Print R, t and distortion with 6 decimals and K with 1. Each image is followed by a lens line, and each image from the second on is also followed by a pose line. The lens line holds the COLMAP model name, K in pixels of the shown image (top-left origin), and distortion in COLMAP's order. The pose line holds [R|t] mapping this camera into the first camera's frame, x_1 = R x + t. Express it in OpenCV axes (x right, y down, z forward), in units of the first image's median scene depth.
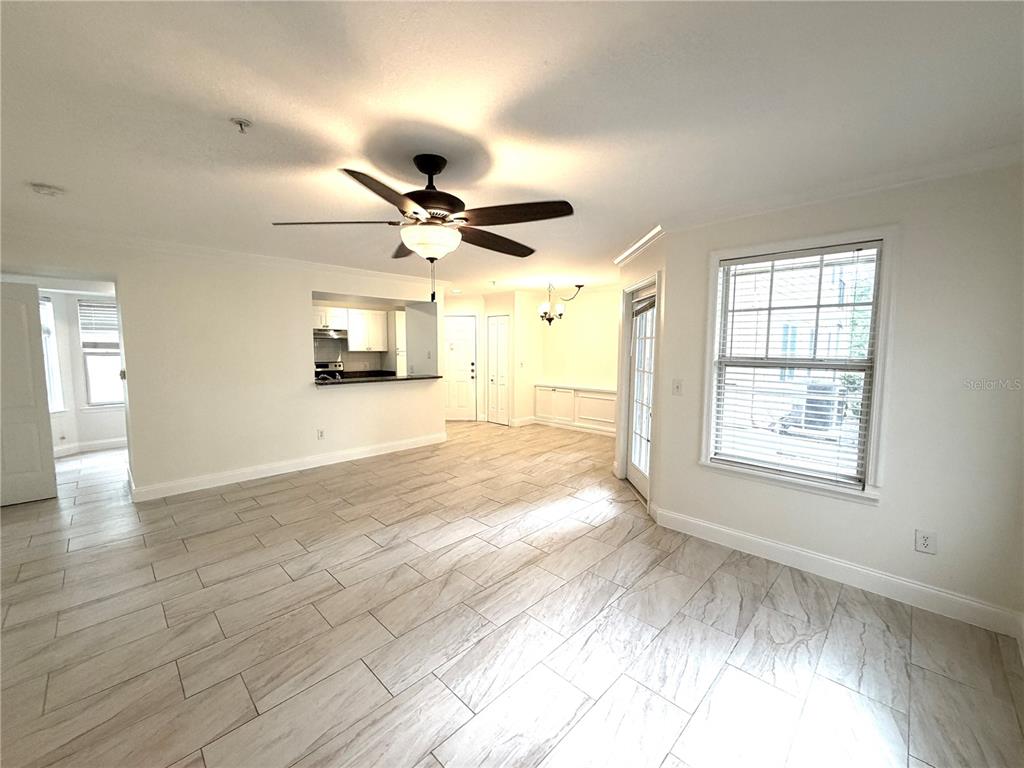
lens RADIAL K [[408.9, 0, 509.9], [0, 408.9, 384.5], [0, 0, 1]] dist [0.000943, 0.000281]
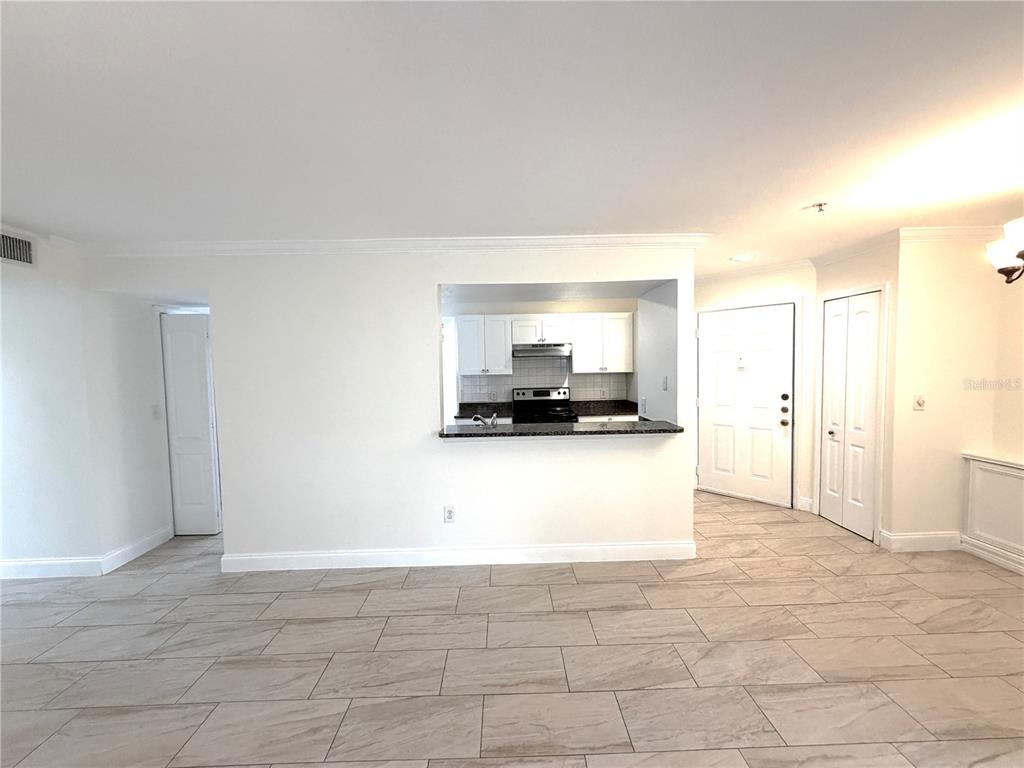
lens RADIAL K [[408.9, 0, 509.9], [0, 408.9, 384.5], [0, 0, 1]] dist [0.000943, 0.000281]
pose [[0.717181, 0.020279, -0.696592, 0.026353], [-0.041330, 0.999055, -0.013468, -0.061626], [0.695661, 0.038449, 0.717341, 0.539213]]
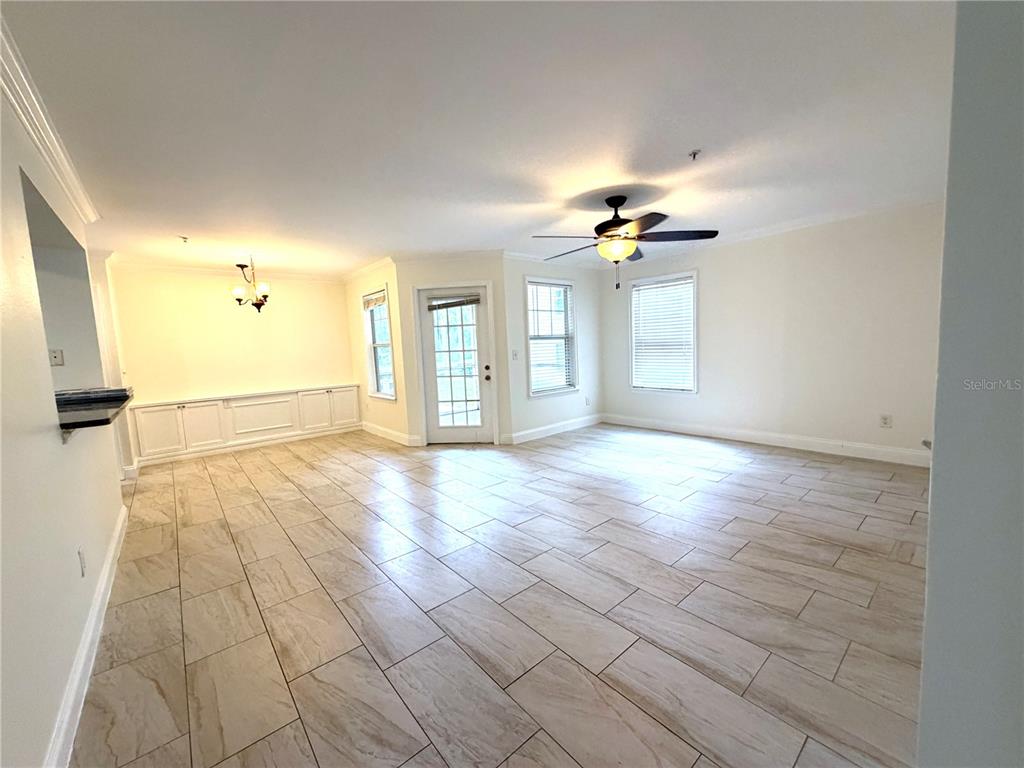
lens RADIAL K [[408.9, 0, 509.9], [0, 408.9, 384.5], [0, 0, 1]] dist [0.000943, 0.000281]
pose [[0.087387, -0.104846, 0.990642, -0.685498], [0.135451, 0.986461, 0.092455, -0.016812], [-0.986923, 0.126104, 0.100405, 0.491815]]
